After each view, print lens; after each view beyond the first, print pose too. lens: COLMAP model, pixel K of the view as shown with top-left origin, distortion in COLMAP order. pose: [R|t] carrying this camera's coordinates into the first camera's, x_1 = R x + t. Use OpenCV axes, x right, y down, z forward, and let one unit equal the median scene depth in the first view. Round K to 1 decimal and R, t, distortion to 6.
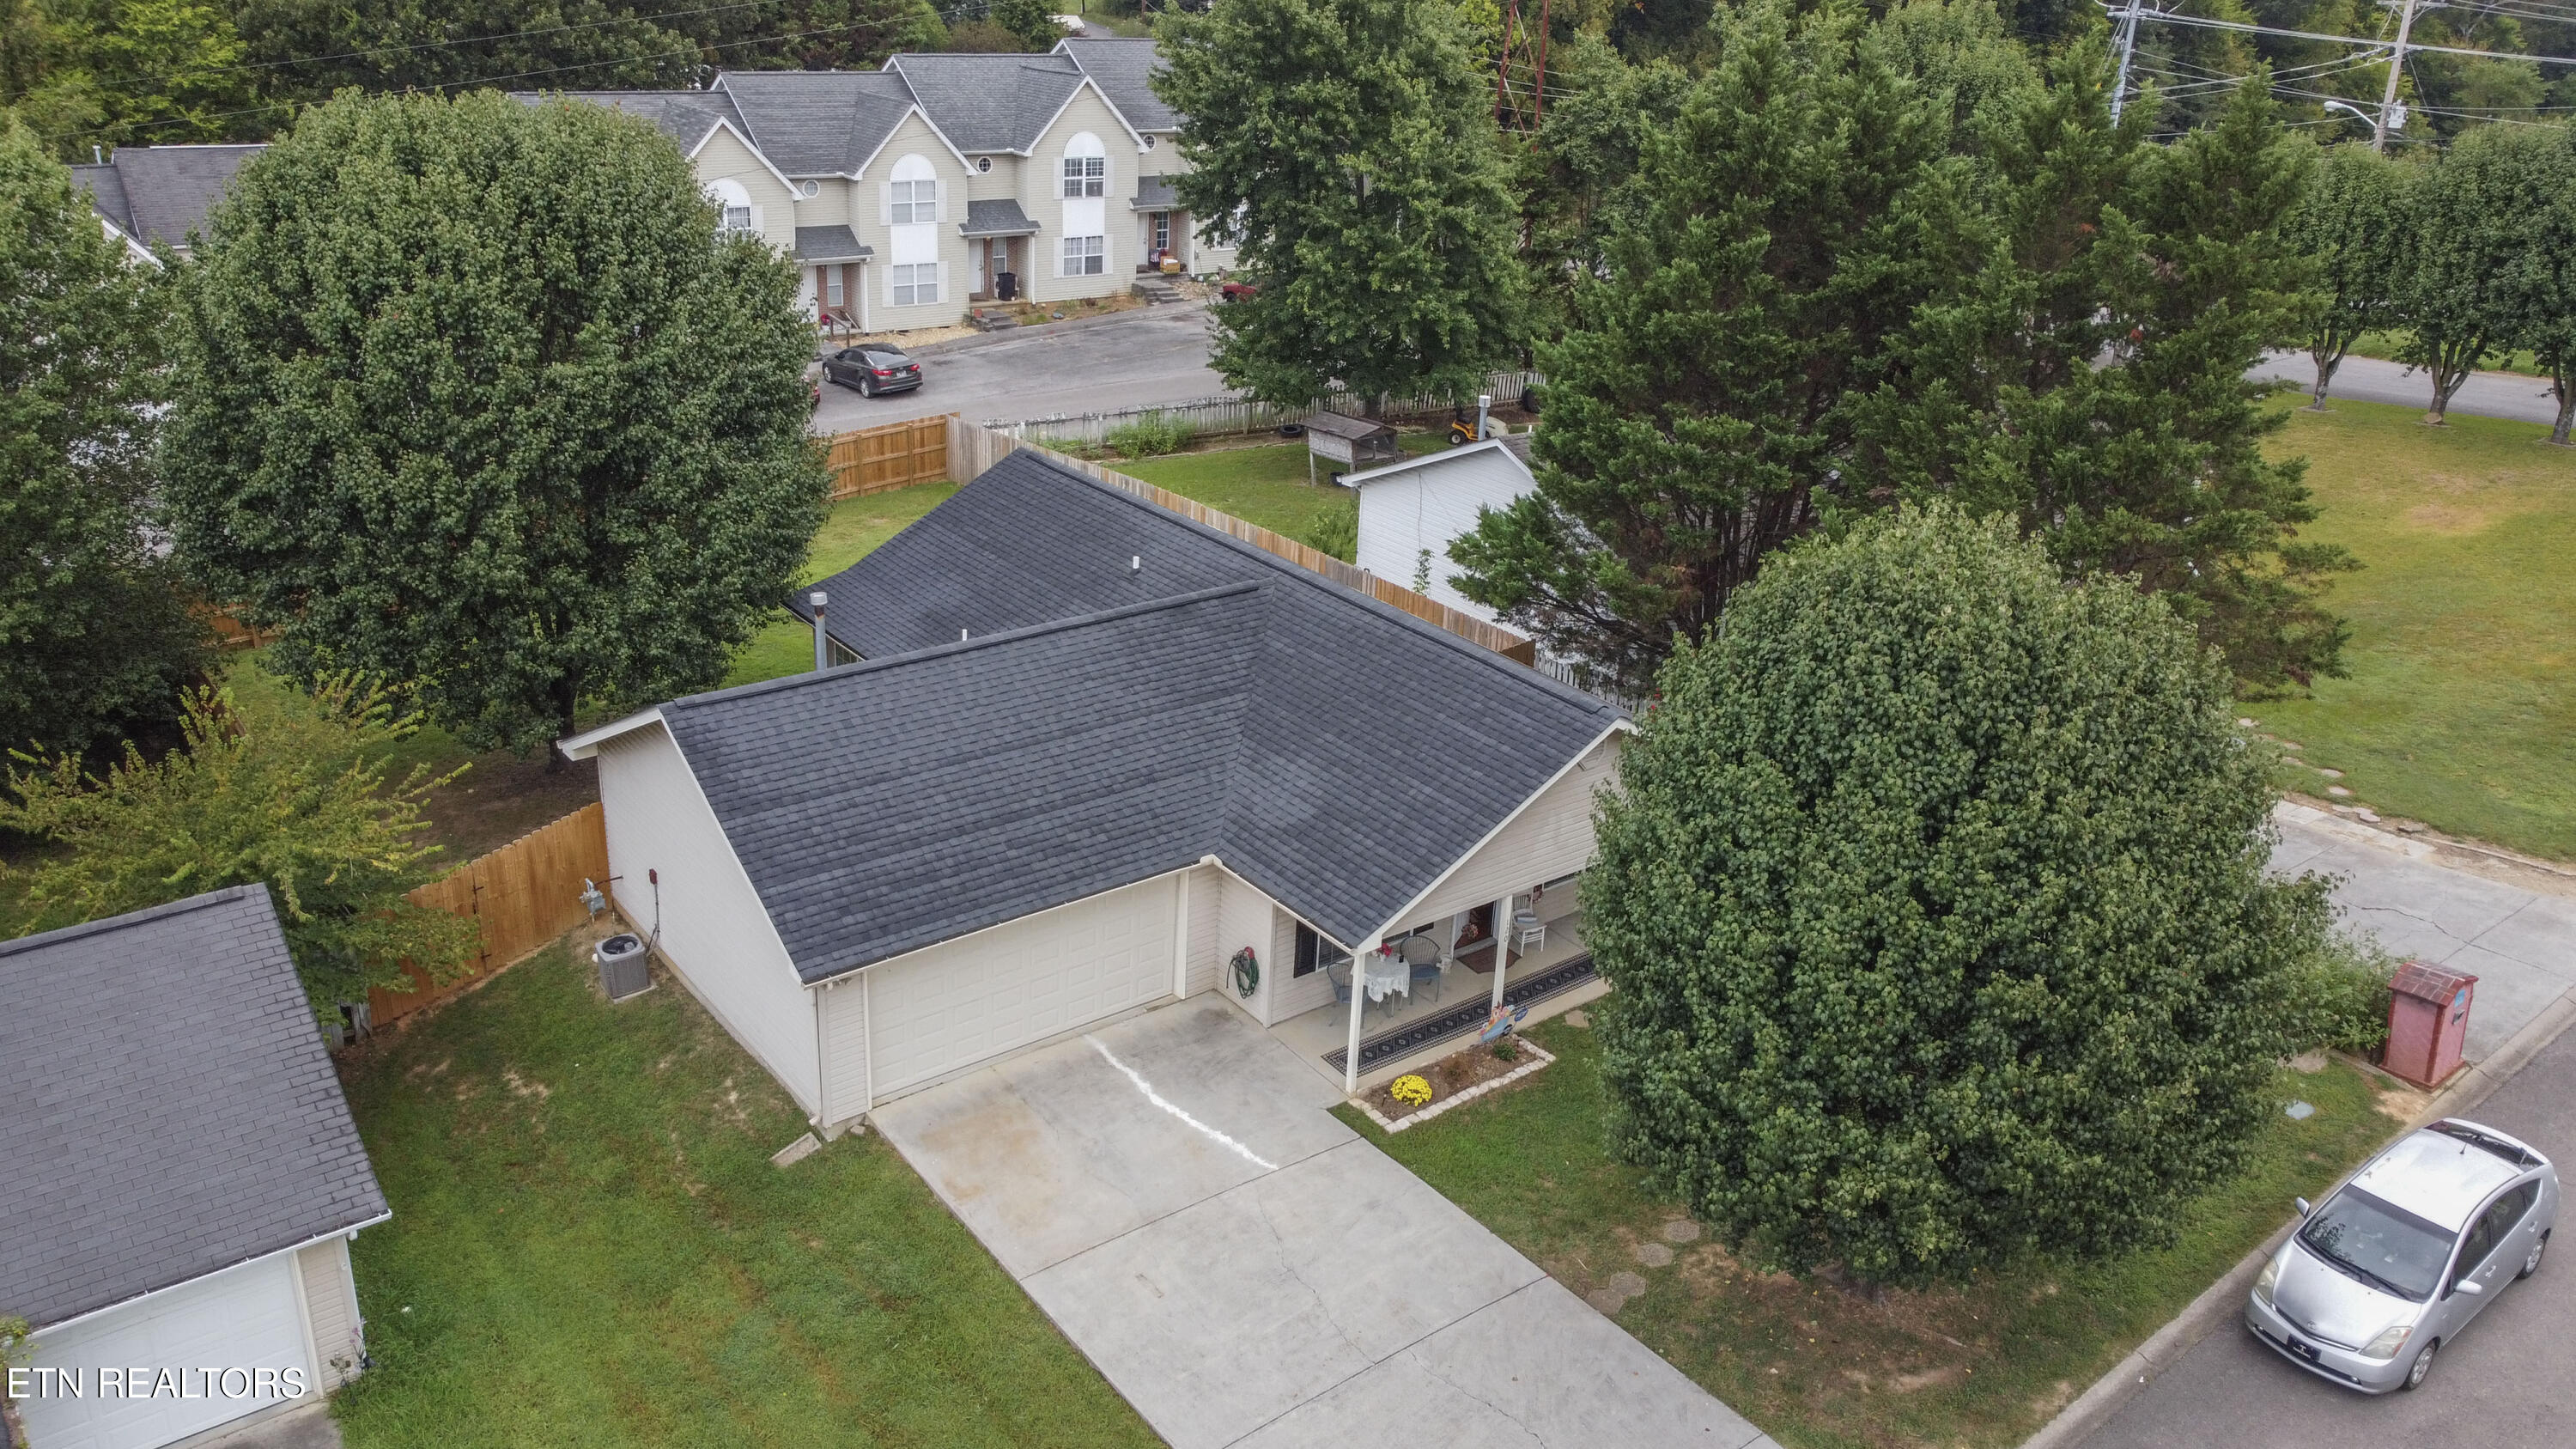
lens RADIAL K [[1939.2, 0, 1273.2], [0, 1939.2, 723.0], [0, 0, 1]] dist [0.004704, -0.003668]
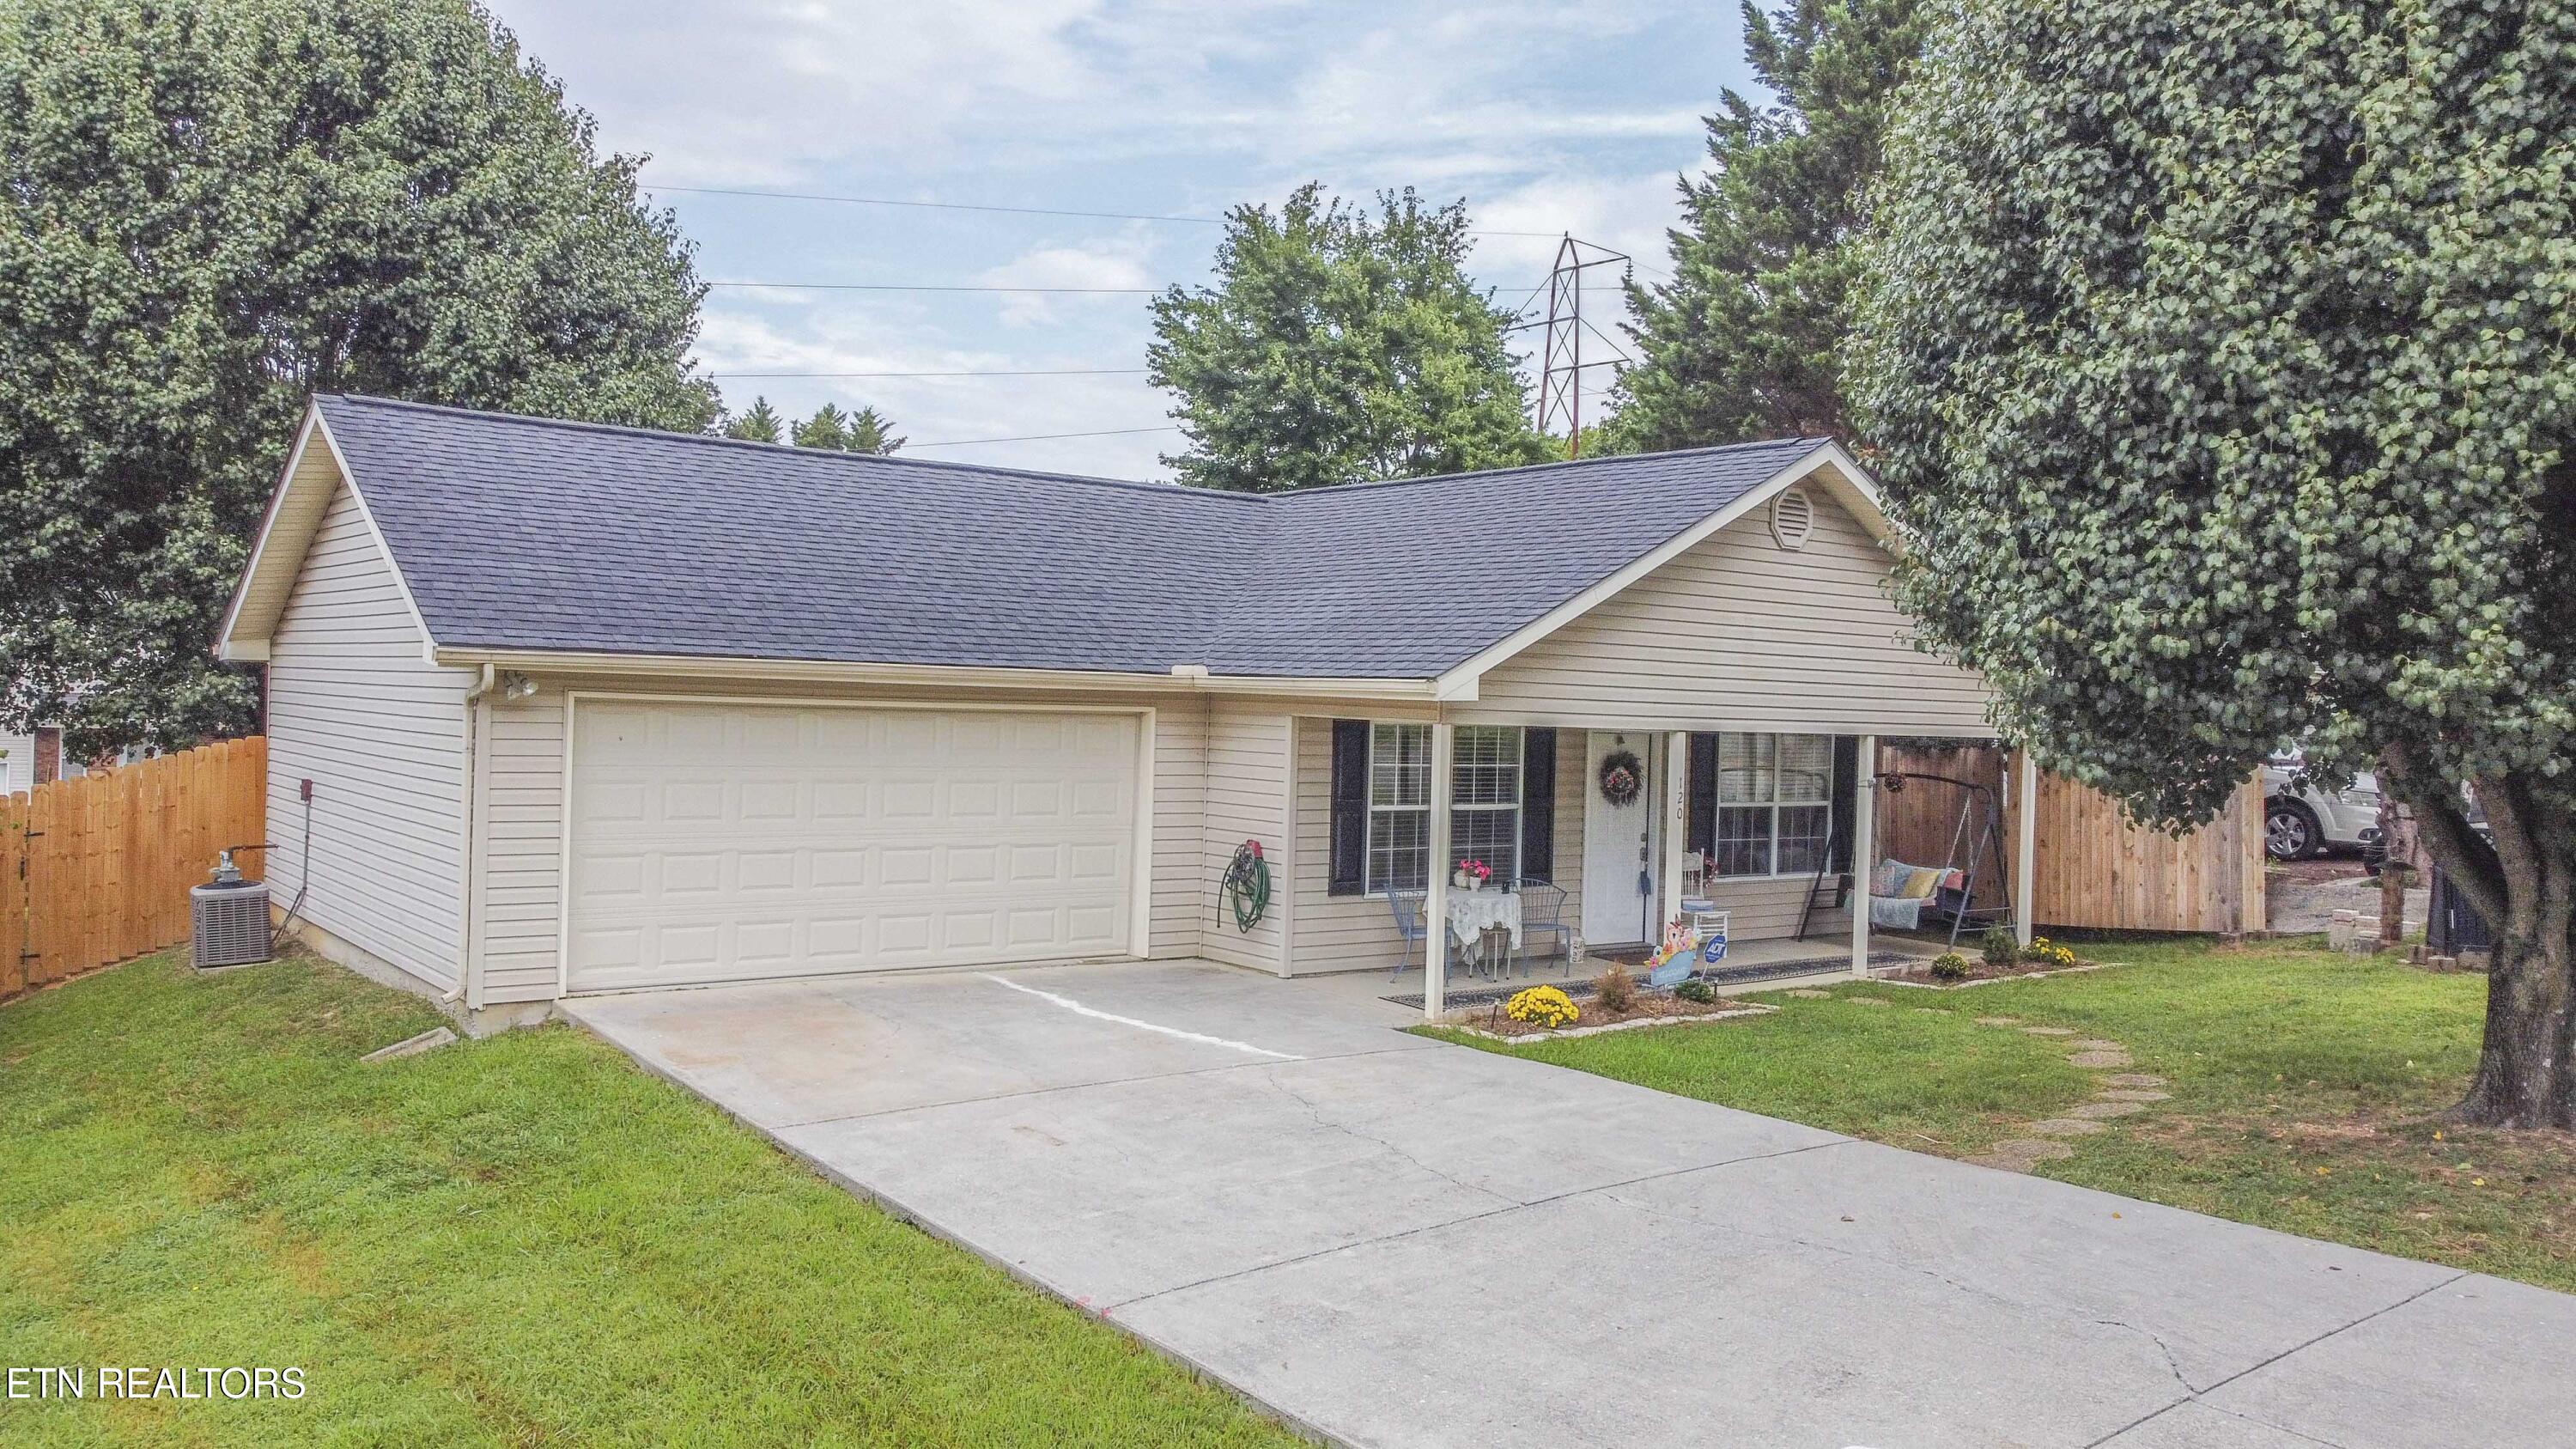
lens RADIAL K [[1939.2, 0, 1275.1], [0, 1939.2, 723.5], [0, 0, 1]] dist [0.004704, -0.003668]
pose [[0.999823, -0.016051, -0.009784, 0.000776], [0.011148, 0.925371, -0.378899, 0.298908], [0.015135, 0.378723, 0.925386, 0.411898]]
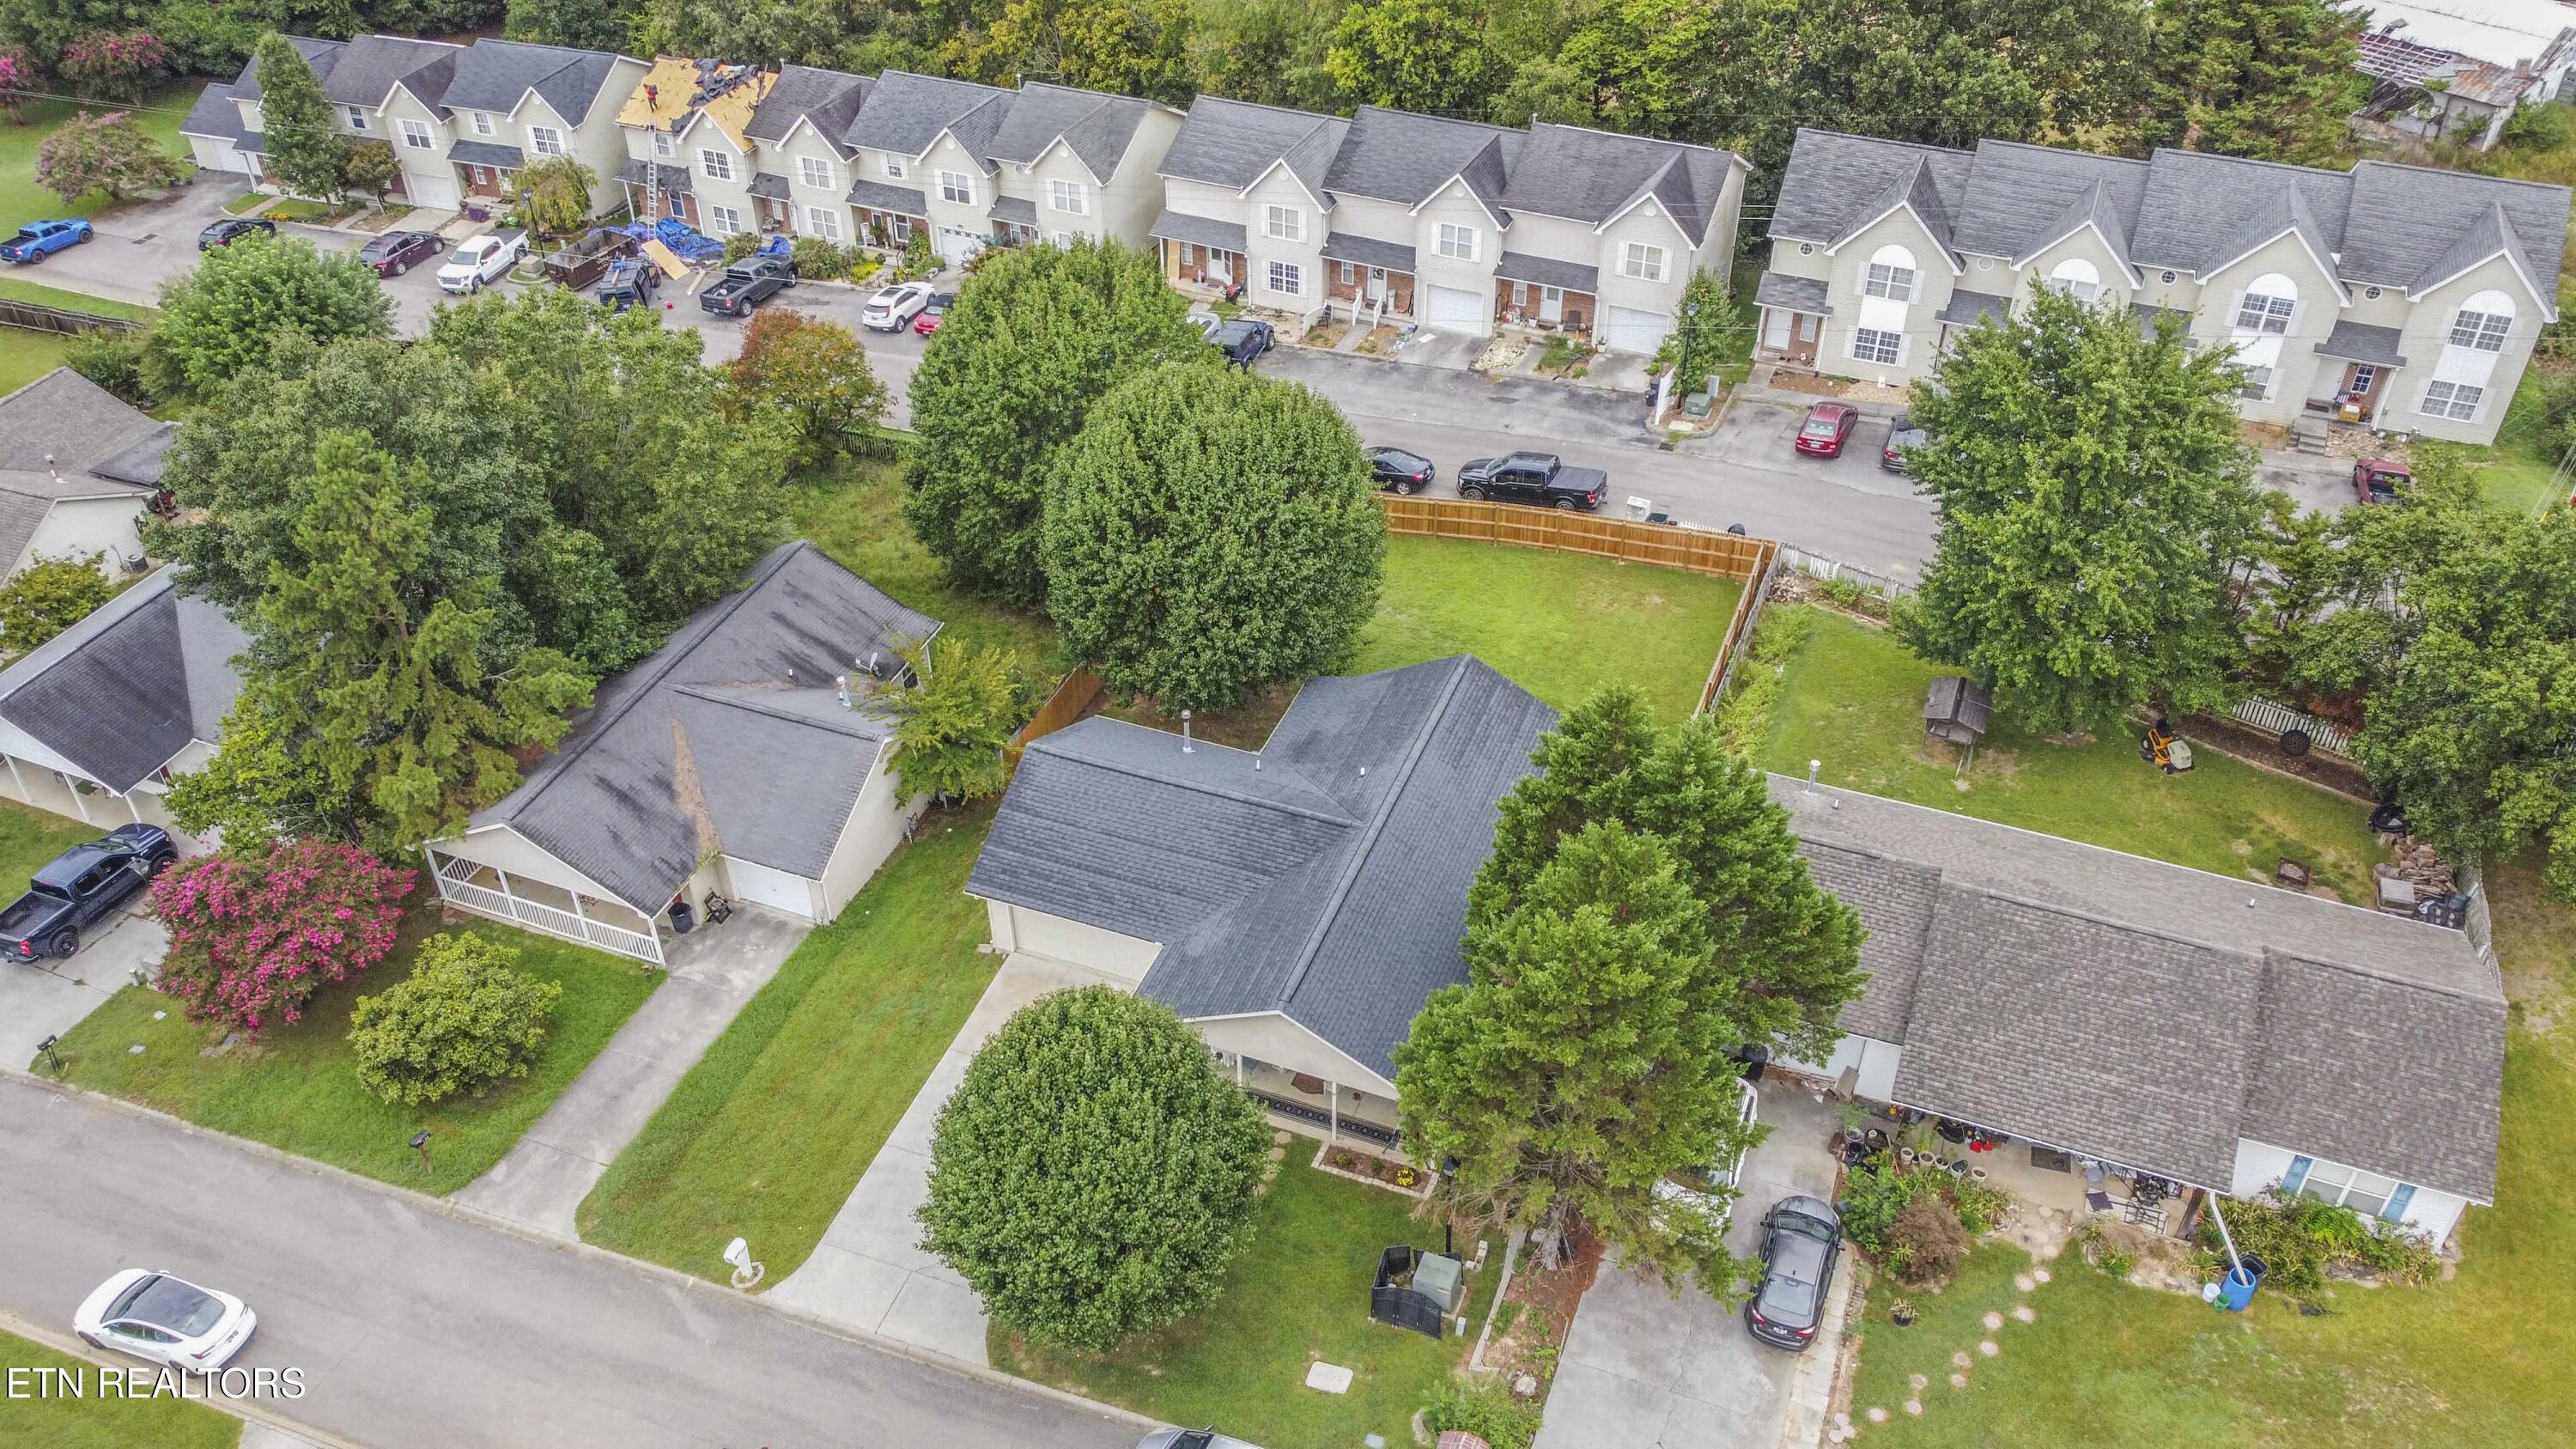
lens RADIAL K [[1939.2, 0, 1290.4], [0, 1939.2, 728.5], [0, 0, 1]] dist [0.004704, -0.003668]
pose [[0.513489, 0.491505, -0.703386, 1.217379], [-0.305541, 0.870708, 0.385373, -0.853593], [0.801856, 0.017029, 0.597274, -0.060616]]
